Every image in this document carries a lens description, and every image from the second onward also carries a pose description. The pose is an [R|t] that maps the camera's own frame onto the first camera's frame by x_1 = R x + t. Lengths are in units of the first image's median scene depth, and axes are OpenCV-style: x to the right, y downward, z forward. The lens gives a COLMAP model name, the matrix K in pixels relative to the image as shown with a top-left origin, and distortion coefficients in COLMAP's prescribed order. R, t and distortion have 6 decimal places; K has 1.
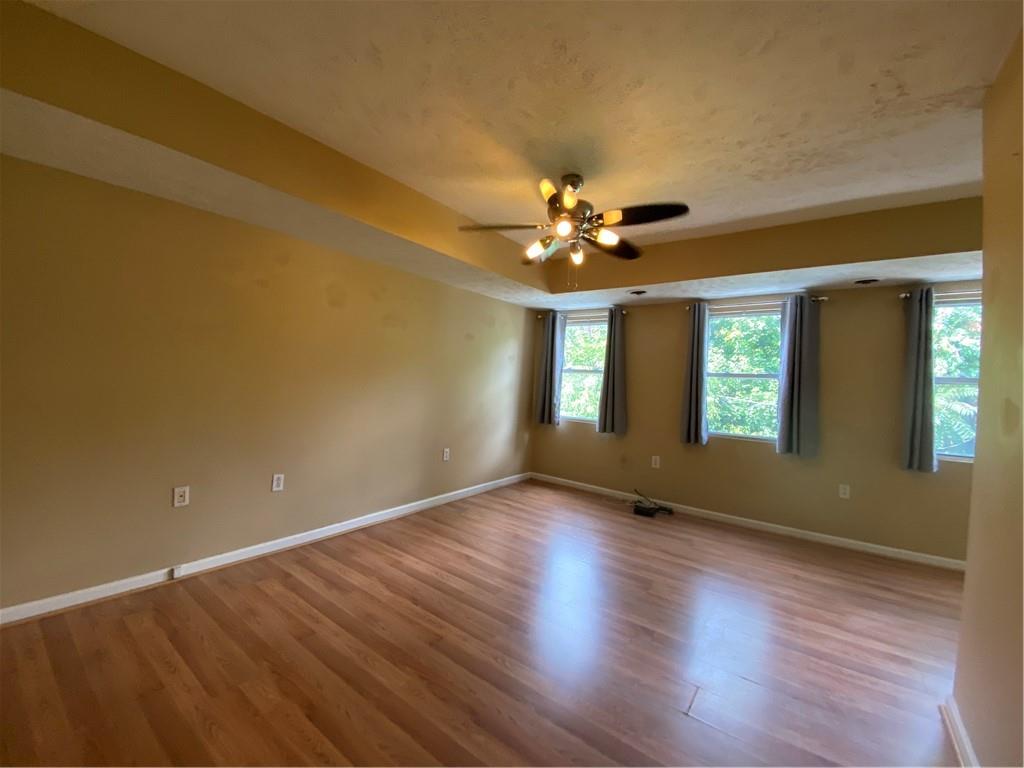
lens RADIAL K [[410.0, 0, 512.0], [0, 410.0, 384.0], [0, 0, 1]] dist [0.029345, -0.026195]
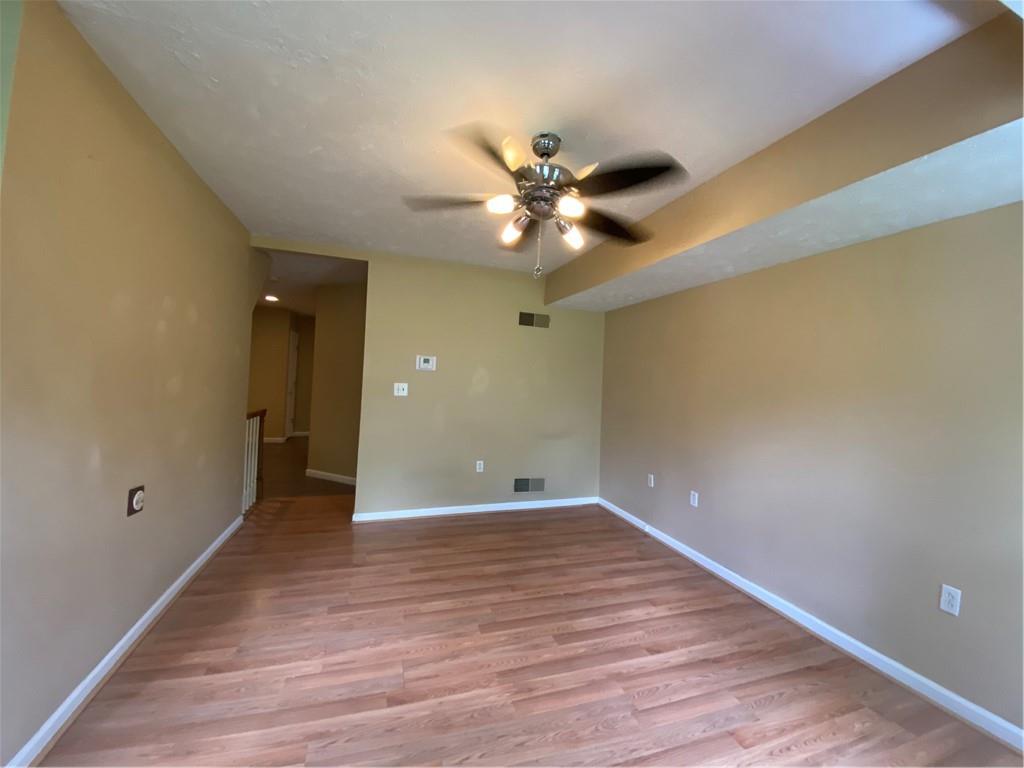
lens RADIAL K [[410.0, 0, 512.0], [0, 410.0, 384.0], [0, 0, 1]] dist [0.029345, -0.026195]
pose [[-0.560865, -0.067050, -0.825187, 0.586241], [-0.087987, 0.995898, -0.021118, -0.007393], [0.823218, 0.060762, -0.564464, 1.040878]]
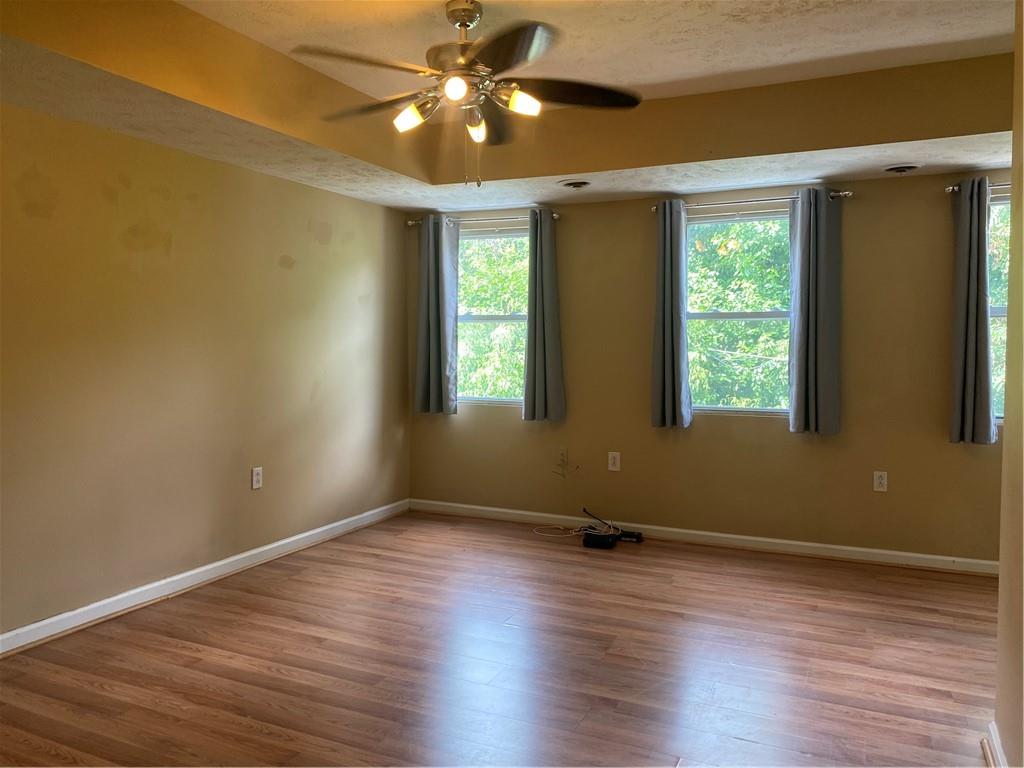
lens RADIAL K [[778.7, 0, 512.0], [0, 778.7, 384.0], [0, 0, 1]] dist [0.007222, 0.000829]
pose [[0.977938, -0.055471, 0.201394, -0.035025], [0.044650, 0.997324, 0.057882, 0.000113], [-0.204066, -0.047613, 0.977799, -0.123755]]
